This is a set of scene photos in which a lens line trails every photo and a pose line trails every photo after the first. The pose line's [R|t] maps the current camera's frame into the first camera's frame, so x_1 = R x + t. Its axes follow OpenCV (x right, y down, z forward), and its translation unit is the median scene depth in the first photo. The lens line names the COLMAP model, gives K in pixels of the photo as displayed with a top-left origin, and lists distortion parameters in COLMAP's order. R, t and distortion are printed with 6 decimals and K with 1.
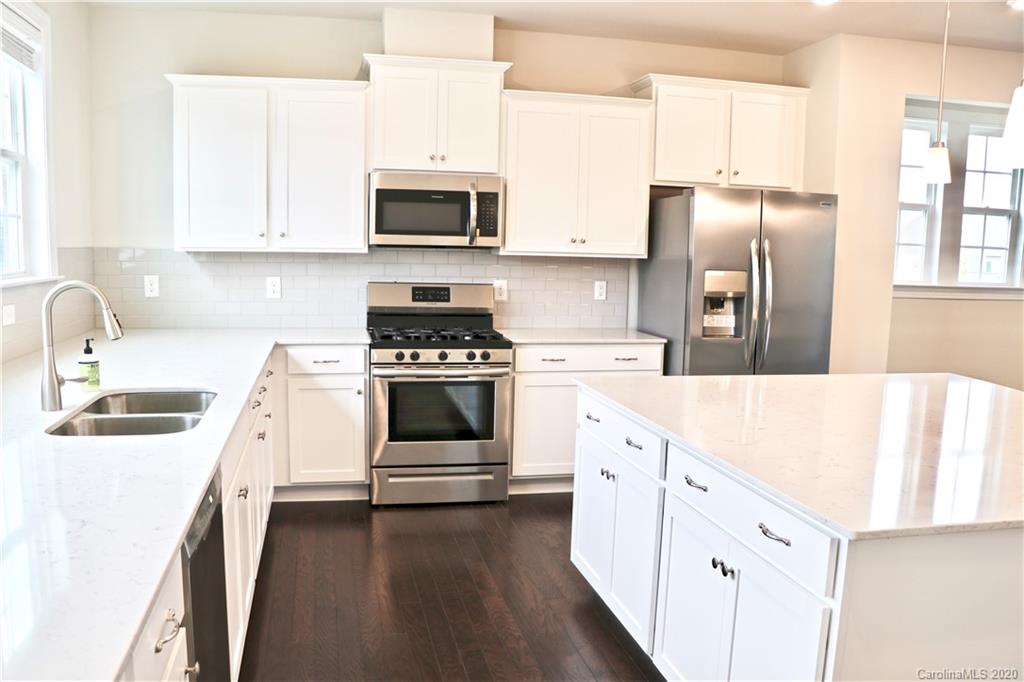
lens RADIAL K [[831.4, 0, 502.8], [0, 831.4, 362.1], [0, 0, 1]] dist [-0.185198, 0.154047]
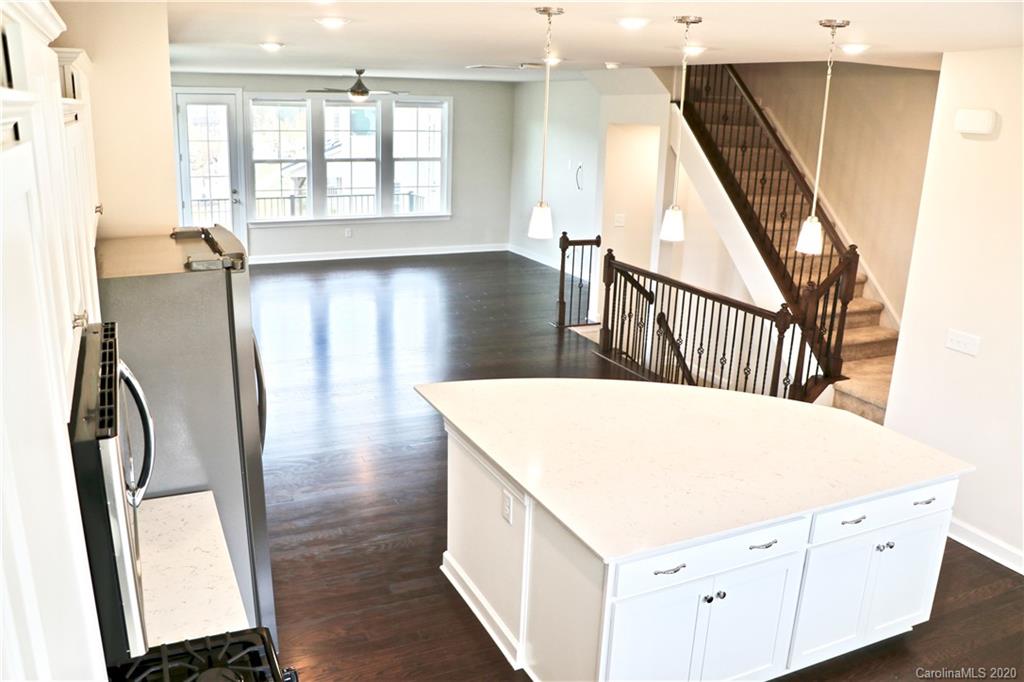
lens RADIAL K [[831.4, 0, 502.8], [0, 831.4, 362.1], [0, 0, 1]] dist [-0.185198, 0.154047]
pose [[-0.217284, -0.315644, 0.923665, -0.433064], [0.098170, 0.934408, 0.342409, -0.335159], [-0.971159, 0.165076, -0.172046, 0.922707]]
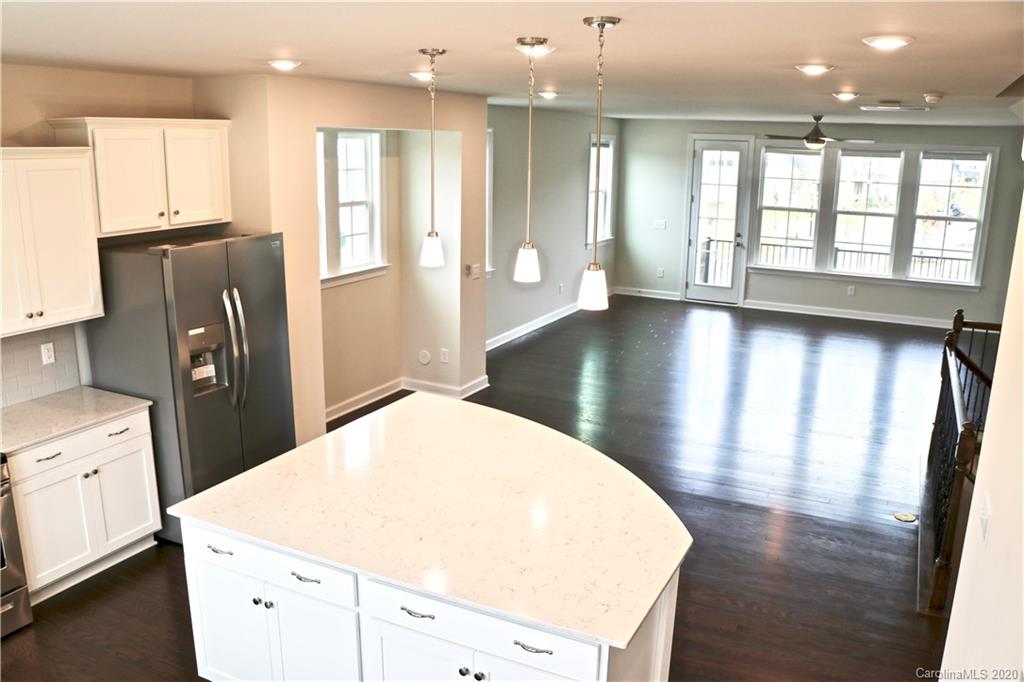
lens RADIAL K [[831.4, 0, 502.8], [0, 831.4, 362.1], [0, 0, 1]] dist [-0.185198, 0.154047]
pose [[0.629665, -0.213279, 0.747017, -0.258168], [0.109836, 0.976358, 0.186177, -0.215685], [-0.769063, -0.035180, 0.638204, 0.072033]]
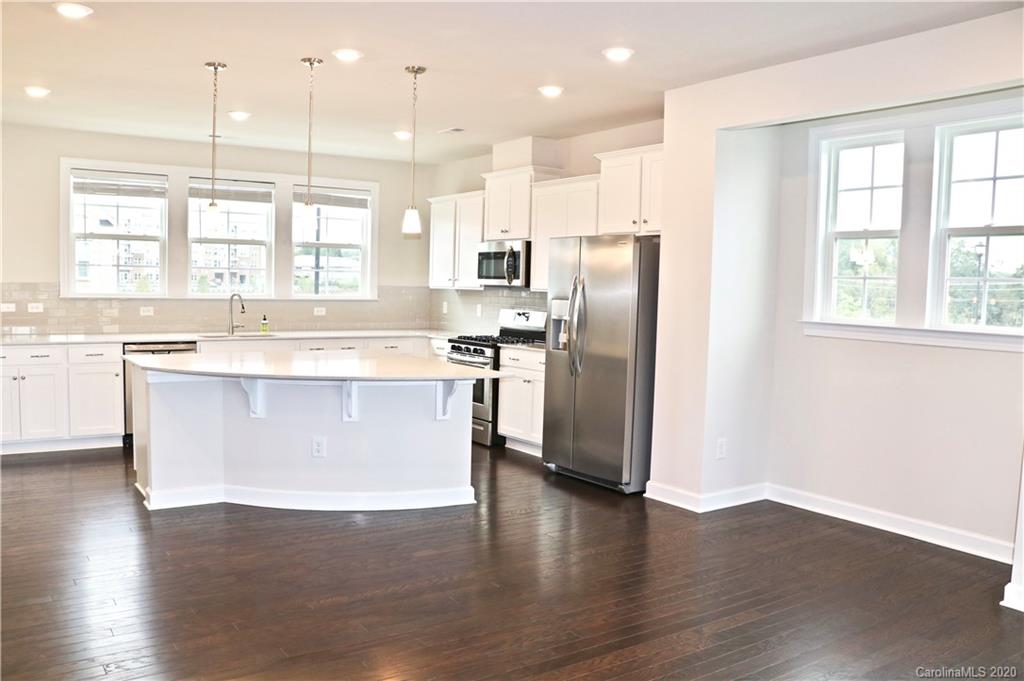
lens RADIAL K [[855.2, 0, 512.9], [0, 855.2, 355.2], [0, 0, 1]] dist [-0.186089, 0.149837]
pose [[0.373886, 0.062696, -0.925353, 1.511642], [-0.143616, 0.989592, 0.009020, -0.024872], [0.916288, 0.129523, 0.378999, 0.413839]]
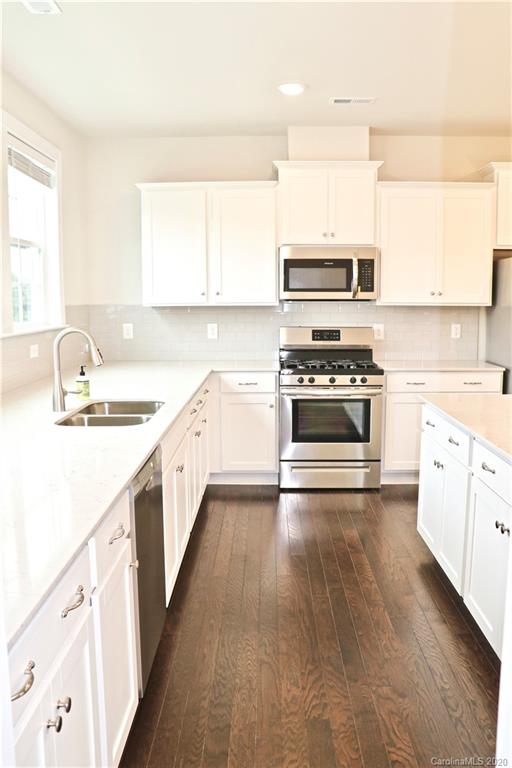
lens RADIAL K [[656.5, 0, 256.0], [0, 656.5, 384.0], [0, 0, 1]] dist [-0.151063, 0.139466]
pose [[0.974043, 0.003295, -0.226339, 0.048625], [-0.005218, 0.999955, -0.007896, 0.007868], [0.226303, 0.008872, 0.974016, -0.076079]]
